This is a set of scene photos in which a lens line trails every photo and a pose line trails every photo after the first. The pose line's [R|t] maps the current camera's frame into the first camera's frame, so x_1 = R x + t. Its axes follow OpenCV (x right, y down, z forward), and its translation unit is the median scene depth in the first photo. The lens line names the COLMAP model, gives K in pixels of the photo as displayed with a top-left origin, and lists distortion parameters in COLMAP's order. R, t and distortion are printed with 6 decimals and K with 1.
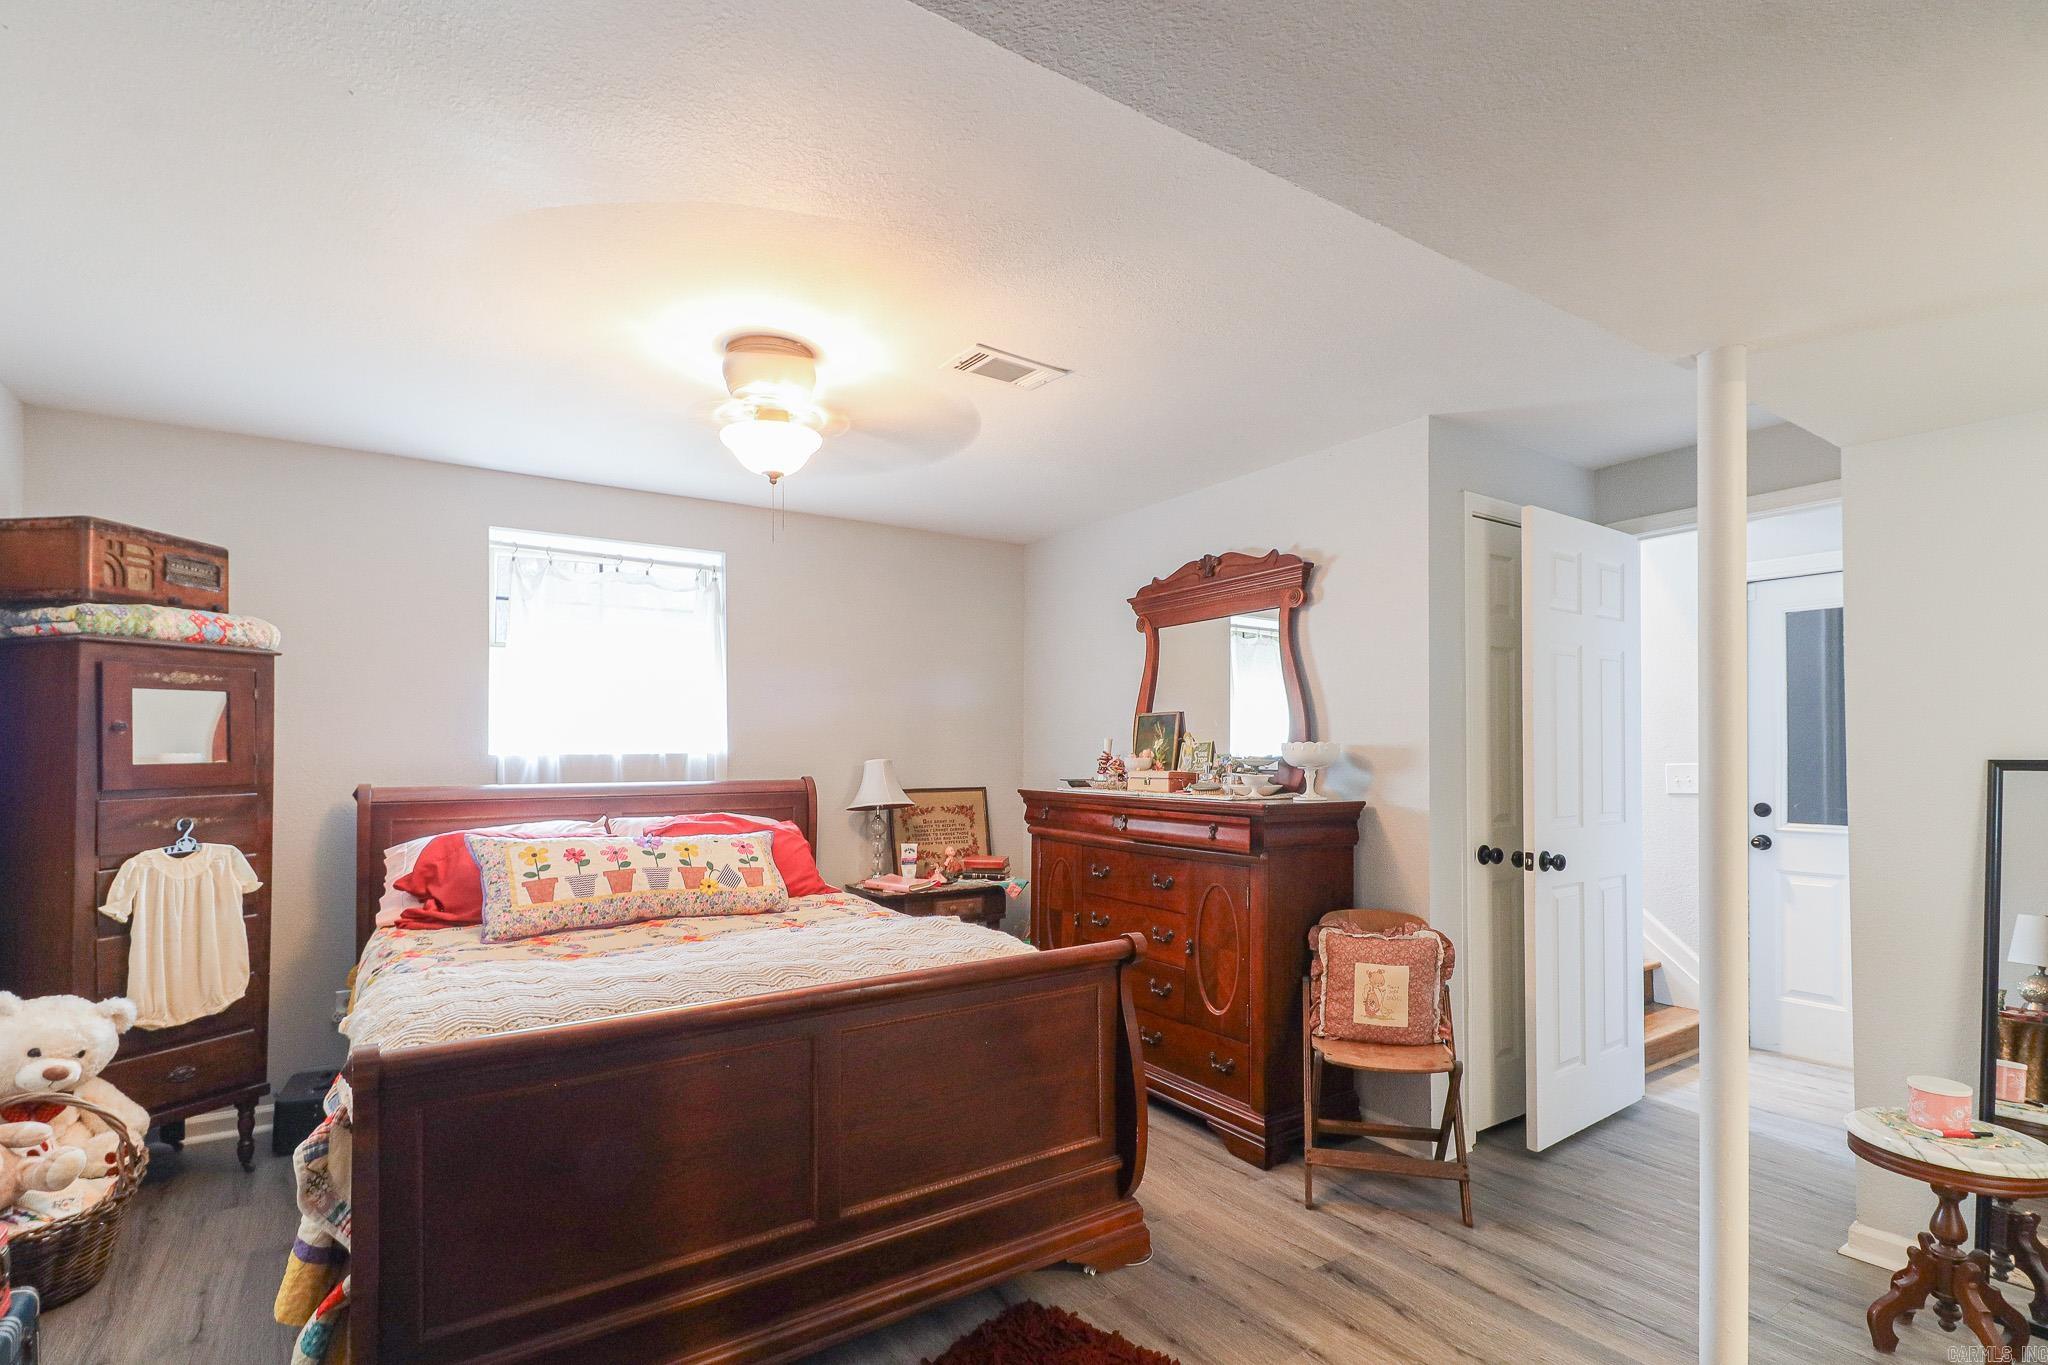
lens RADIAL K [[950.5, 0, 1036.3], [0, 950.5, 712.9], [0, 0, 1]] dist [0.019085, -0.015535]
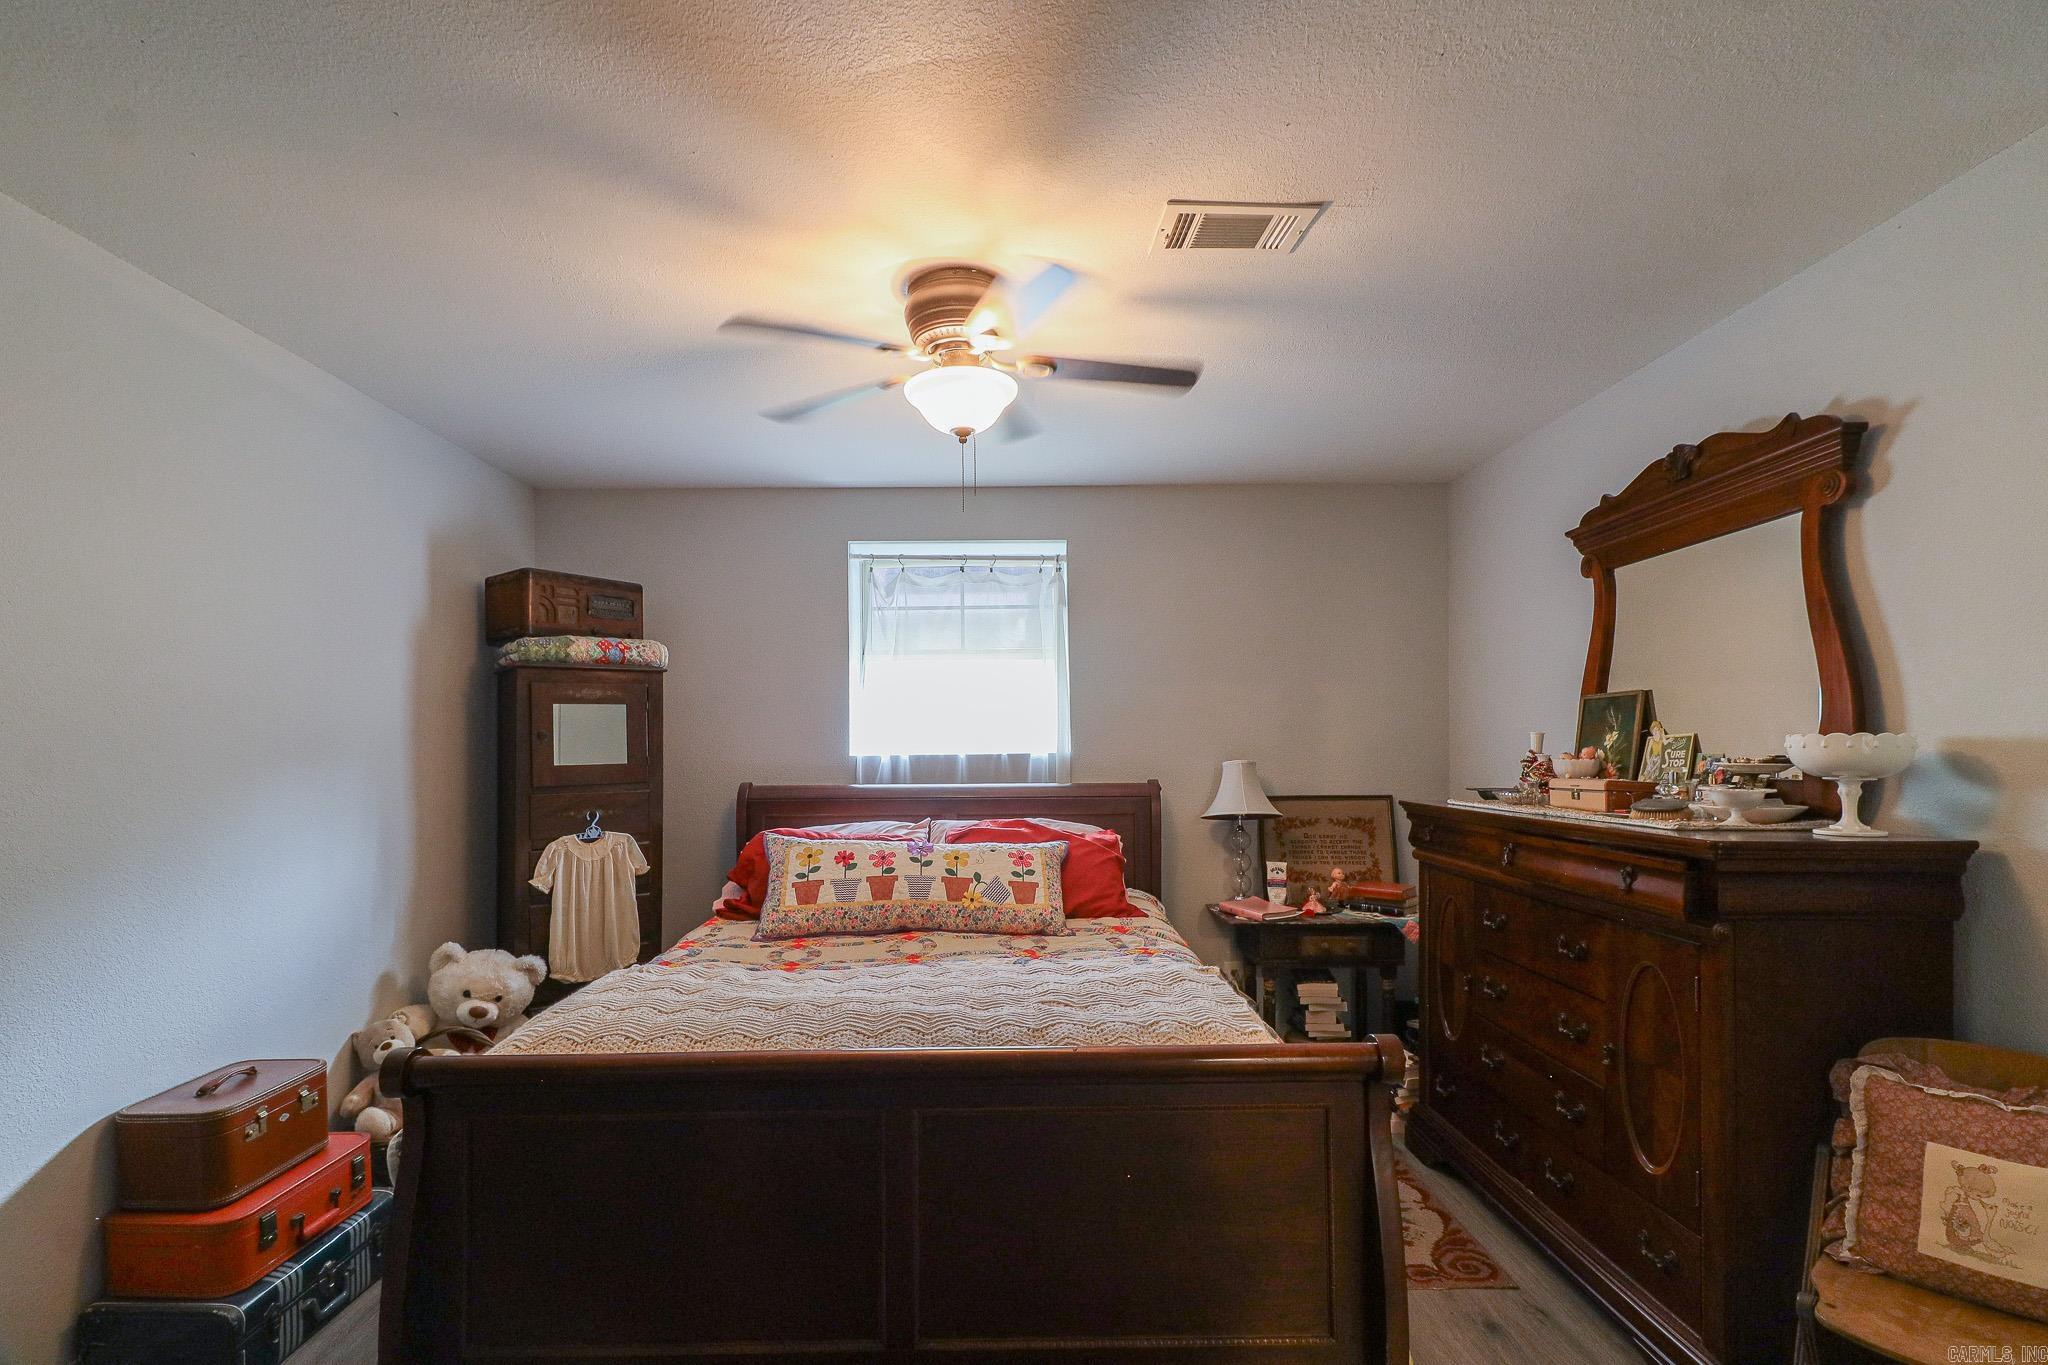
lens RADIAL K [[954.8, 0, 1013.5], [0, 954.8, 720.6], [0, 0, 1]] dist [0.020327, -0.015133]
pose [[0.833396, -0.021831, -0.552245, 0.195271], [0.027490, 0.999620, 0.001969, 0.008479], [0.551992, -0.016822, 0.833680, 0.250118]]
